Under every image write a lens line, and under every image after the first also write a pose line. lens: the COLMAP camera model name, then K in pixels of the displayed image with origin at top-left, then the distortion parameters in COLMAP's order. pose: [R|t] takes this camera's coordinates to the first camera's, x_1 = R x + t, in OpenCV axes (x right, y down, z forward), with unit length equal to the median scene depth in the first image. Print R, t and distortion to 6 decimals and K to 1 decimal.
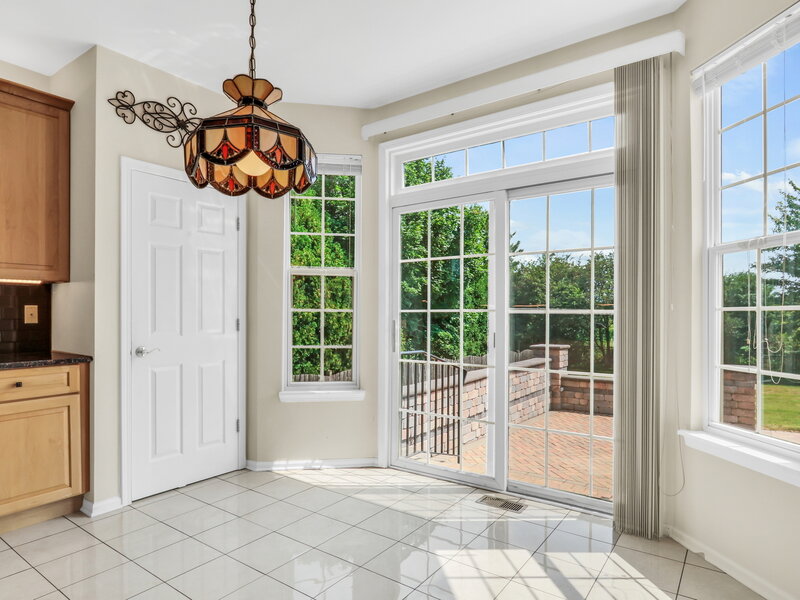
lens RADIAL K [[475.8, 0, 398.7], [0, 475.8, 315.3], [0, 0, 1]] dist [-0.008698, -0.001536]
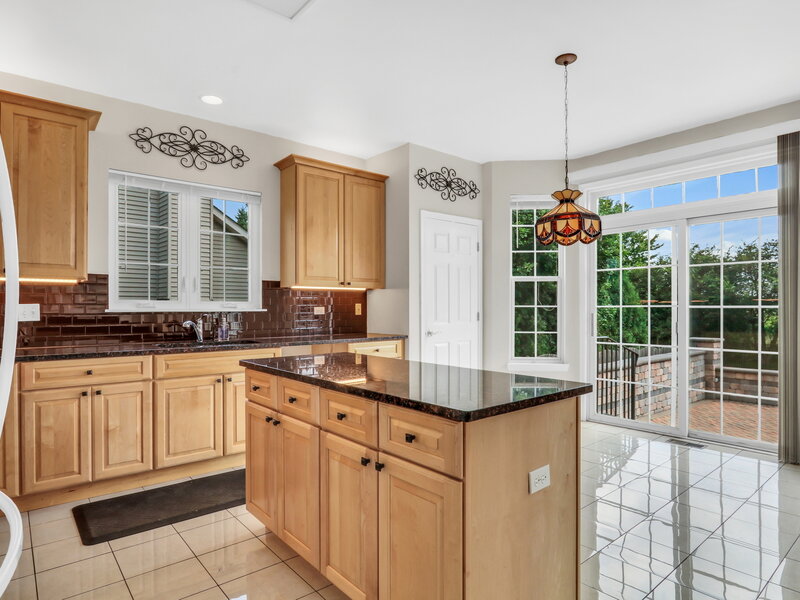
lens RADIAL K [[475.8, 0, 398.7], [0, 475.8, 315.3], [0, 0, 1]] dist [-0.008698, -0.001536]
pose [[0.971929, 0.001419, -0.235269, -0.266809], [0.000610, 0.999963, 0.008549, 0.004149], [0.235272, -0.008453, 0.971893, -0.544832]]
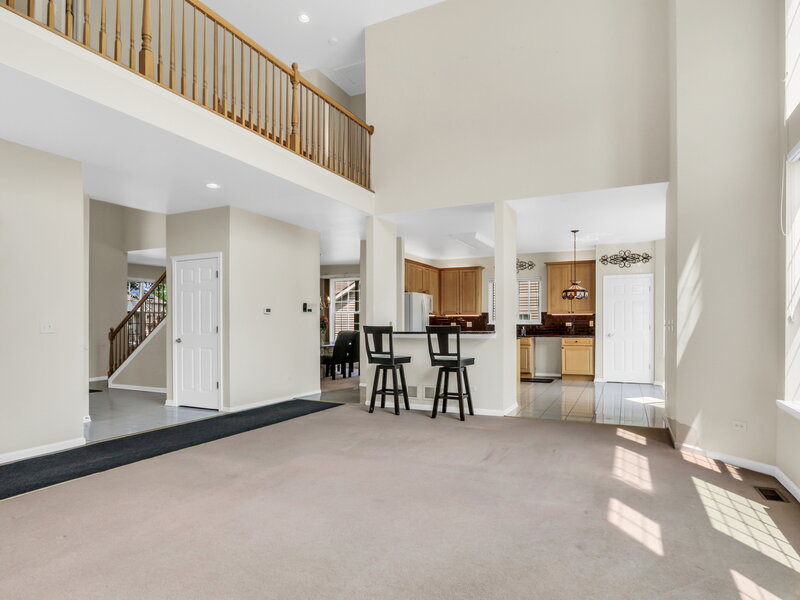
lens RADIAL K [[475.8, 0, 398.7], [0, 475.8, 315.3], [0, 0, 1]] dist [-0.008698, -0.001536]
pose [[0.193367, -0.014612, -0.981018, 2.259527], [-0.001133, 0.999885, -0.015116, -0.008752], [0.981126, 0.004034, 0.193328, -0.983025]]
